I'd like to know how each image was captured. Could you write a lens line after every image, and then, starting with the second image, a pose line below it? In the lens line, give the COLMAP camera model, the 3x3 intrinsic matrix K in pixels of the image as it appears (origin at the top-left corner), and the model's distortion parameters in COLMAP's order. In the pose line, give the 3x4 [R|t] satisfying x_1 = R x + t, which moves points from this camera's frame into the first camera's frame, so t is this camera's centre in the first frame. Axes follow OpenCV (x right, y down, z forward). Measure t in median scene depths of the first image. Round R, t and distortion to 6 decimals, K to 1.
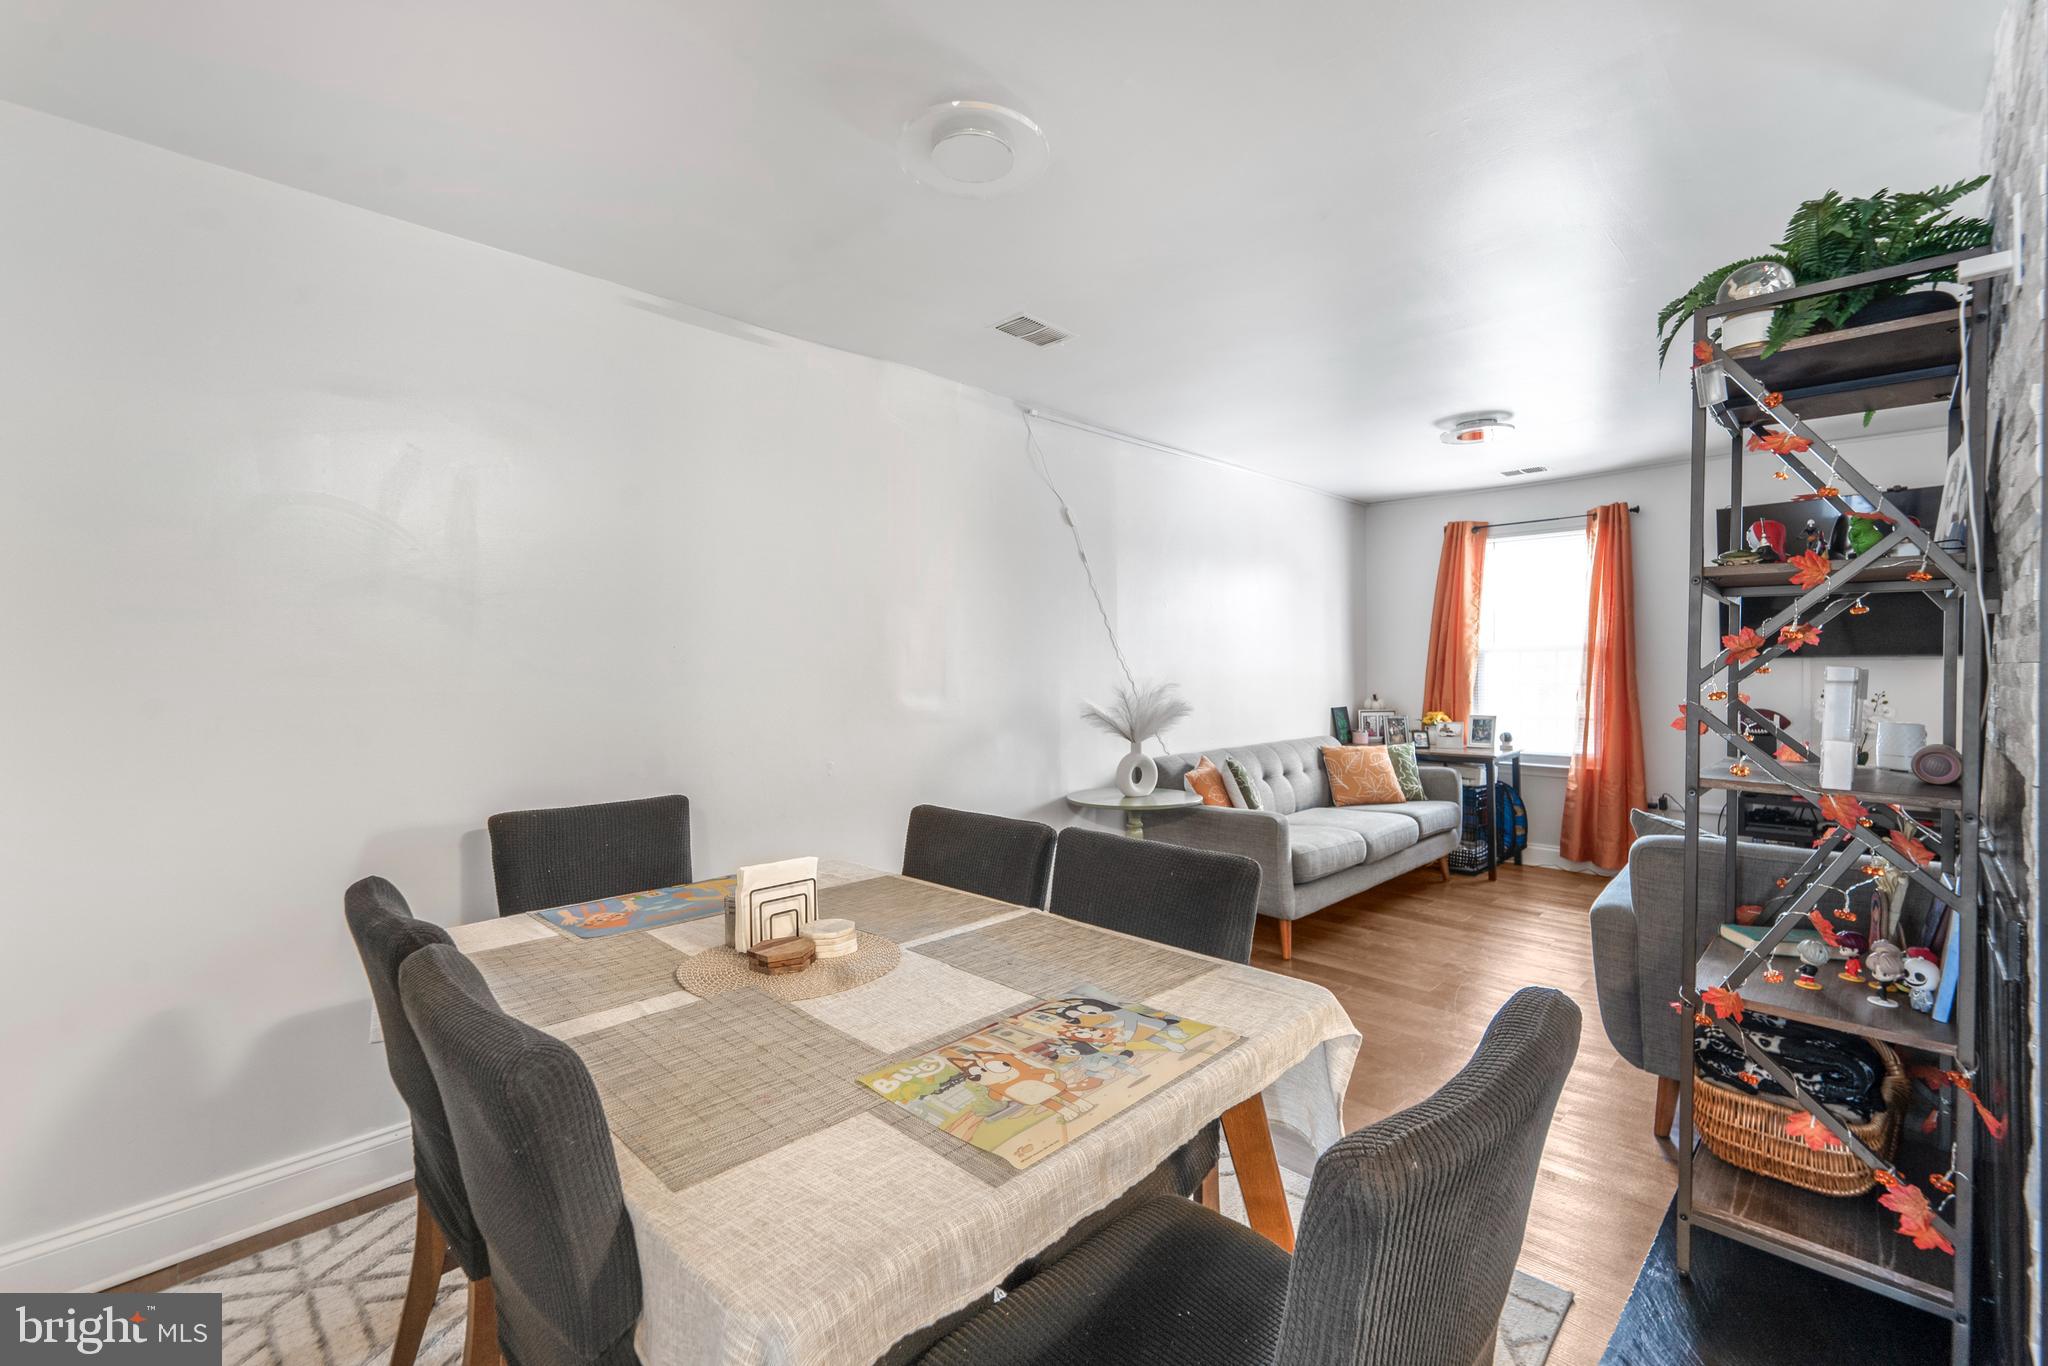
lens RADIAL K [[857.1, 0, 1063.7], [0, 857.1, 674.5], [0, 0, 1]] dist [0.000086, -0.000080]
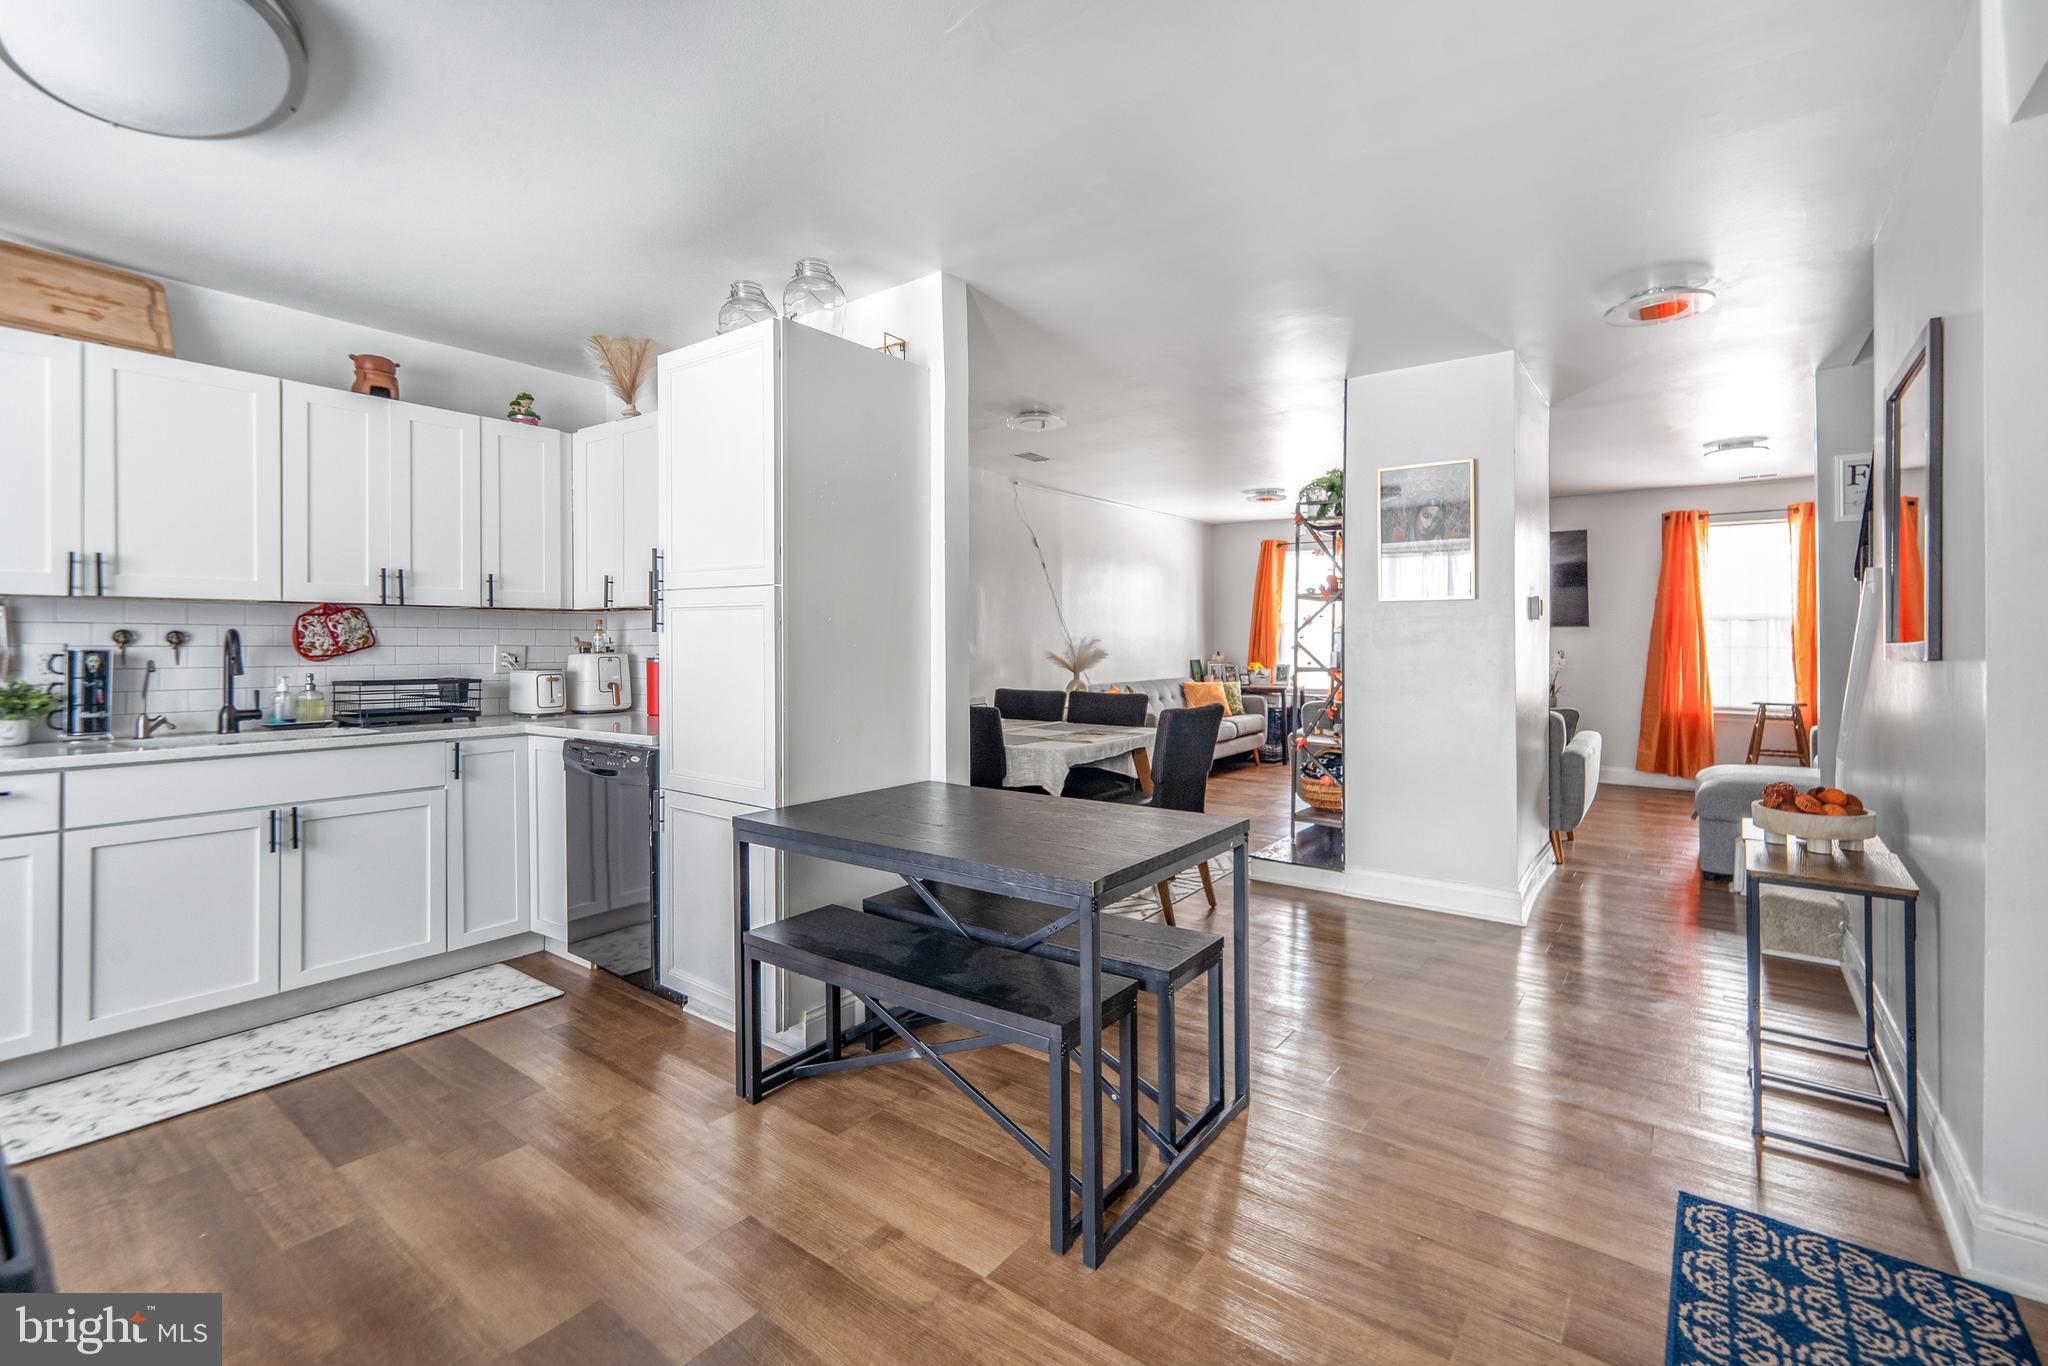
lens RADIAL K [[896.2, 0, 1061.9], [0, 896.2, 648.4], [0, 0, 1]] dist [0.001254, 0.001217]
pose [[0.990476, 0.004489, 0.137614, -0.150114], [-0.004540, 0.999990, 0.000056, 0.021554], [-0.137612, -0.000680, 0.990486, -0.616842]]
